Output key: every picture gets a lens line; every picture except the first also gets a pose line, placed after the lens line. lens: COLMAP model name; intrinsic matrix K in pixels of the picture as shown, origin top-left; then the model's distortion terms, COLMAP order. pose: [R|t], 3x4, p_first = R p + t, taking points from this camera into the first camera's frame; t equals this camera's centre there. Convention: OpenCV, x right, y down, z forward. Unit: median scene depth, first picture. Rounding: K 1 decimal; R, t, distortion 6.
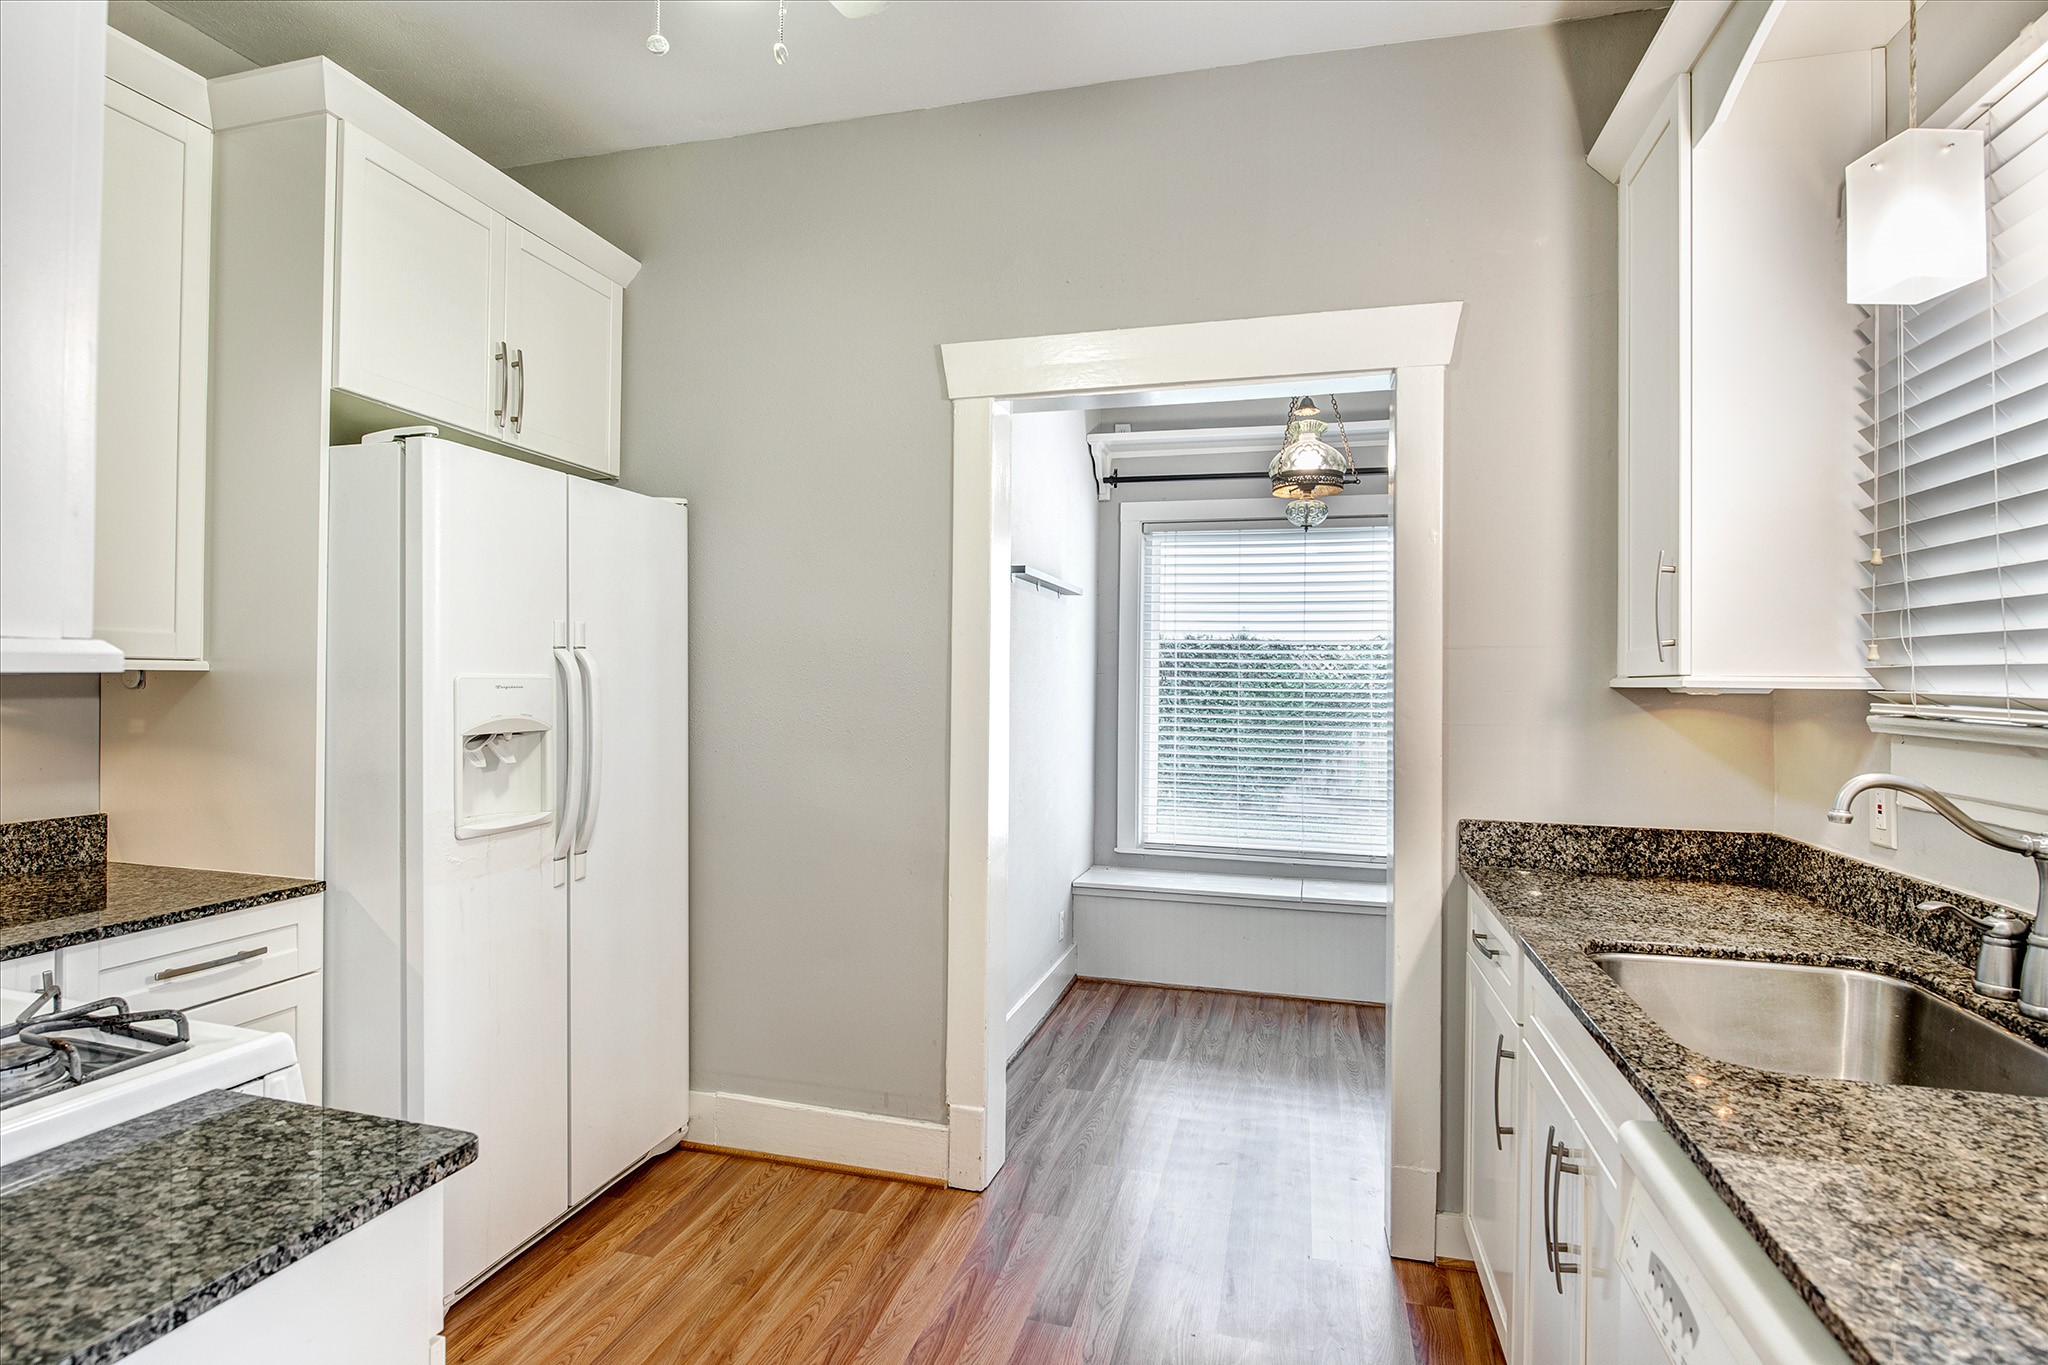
lens RADIAL K [[1008.7, 0, 1024.0], [0, 1008.7, 682.5], [0, 0, 1]] dist [0.000426, 0.000476]
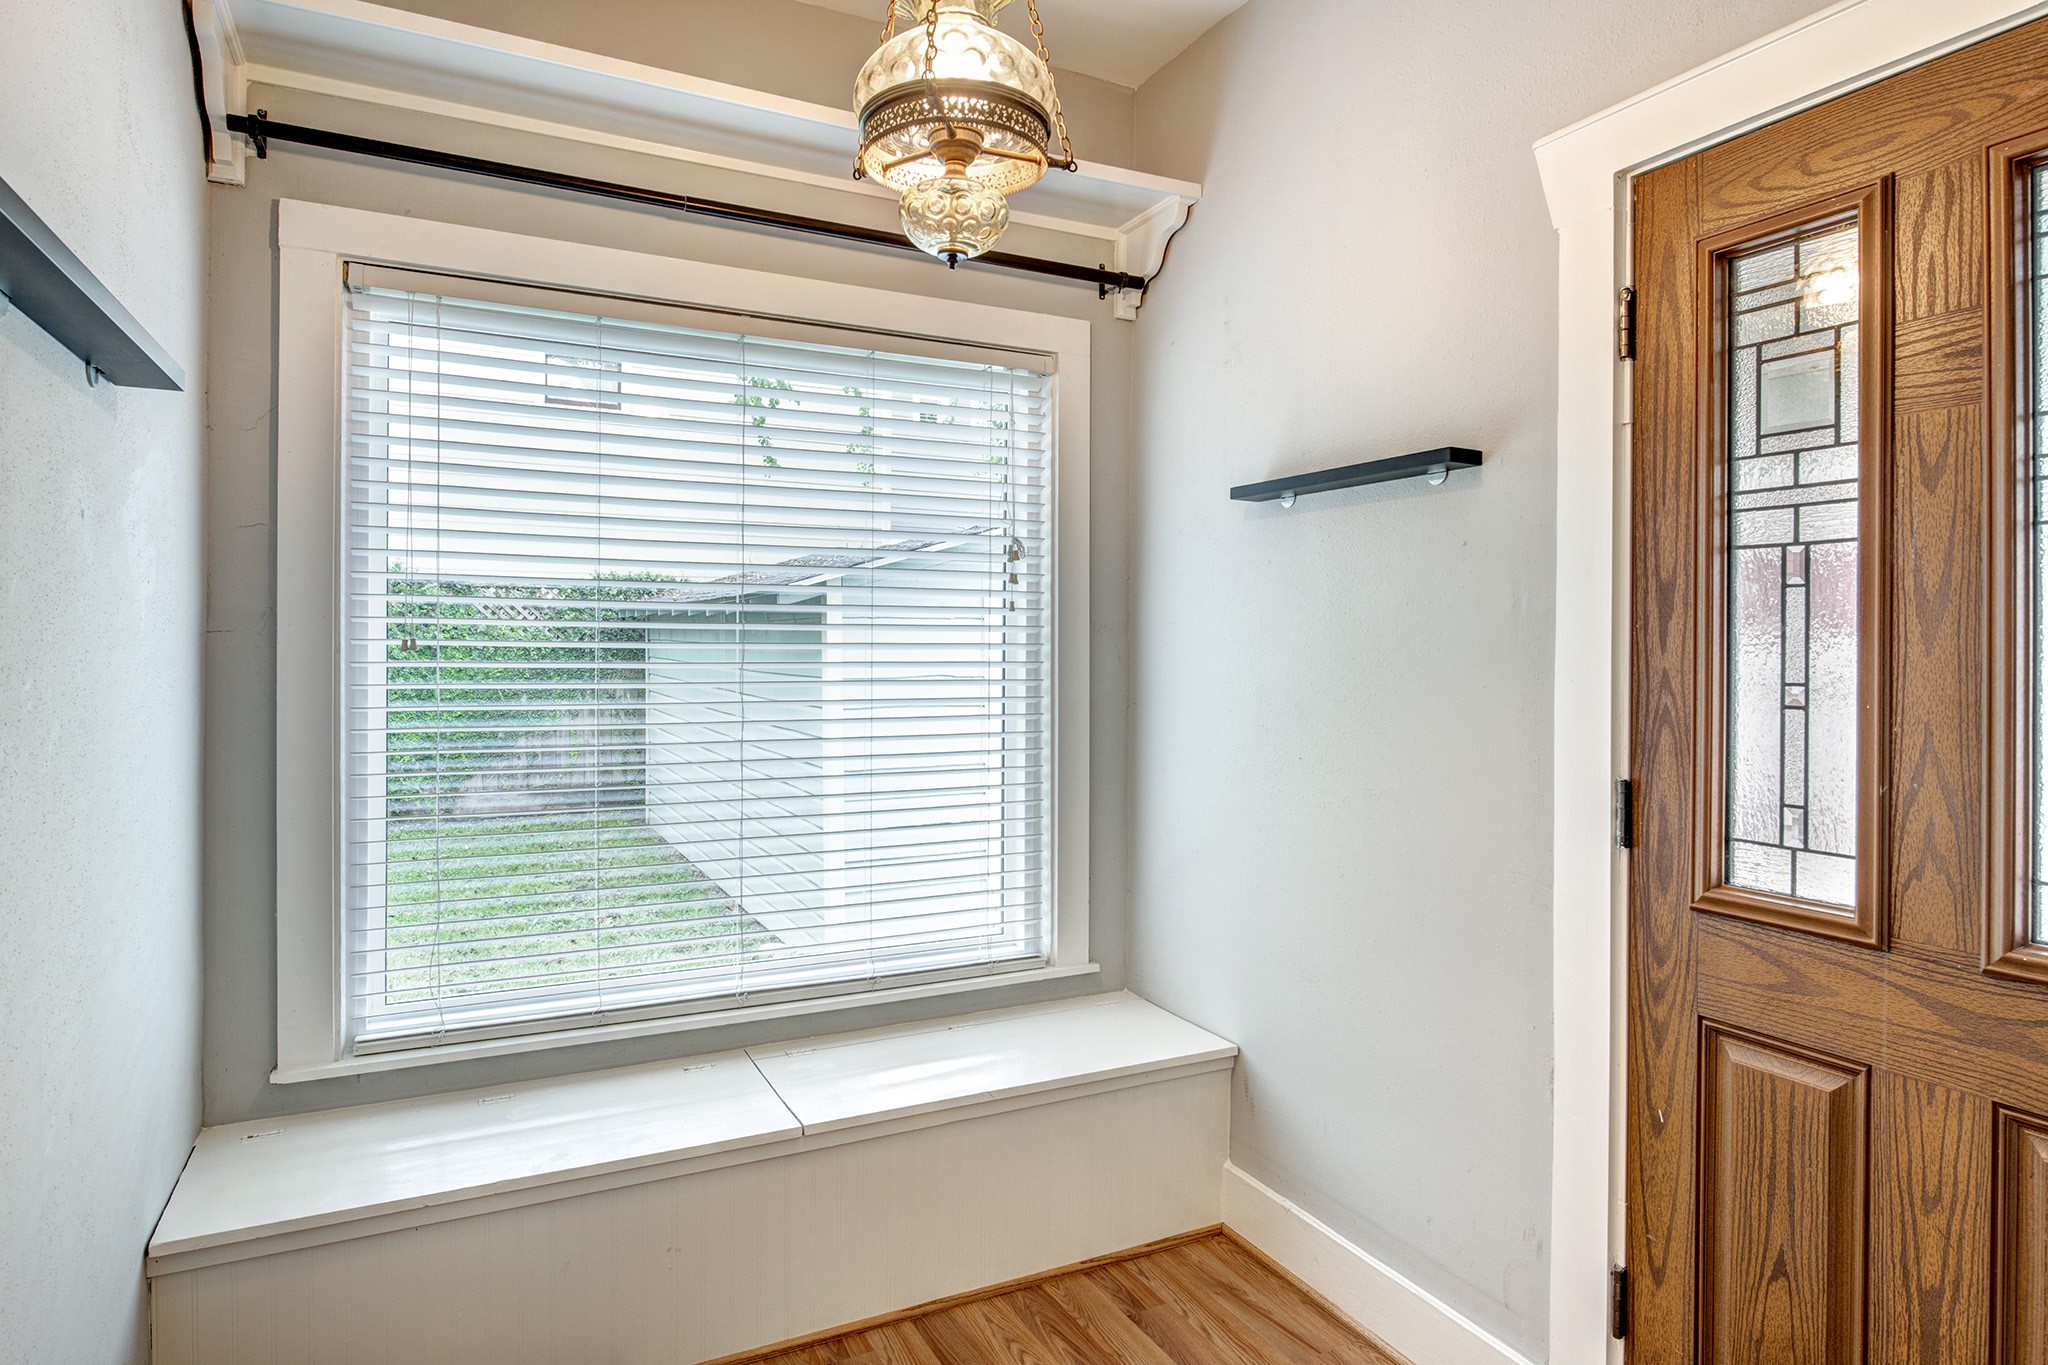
lens RADIAL K [[1145.3, 0, 1023.7], [0, 1145.3, 650.9], [0, 0, 1]] dist [0.001928, 0.000477]
pose [[0.742043, -0.006515, 0.670321, 0.010073], [-0.001281, 0.999937, 0.011137, -0.006126], [-0.670351, -0.009122, 0.741988, 0.471587]]
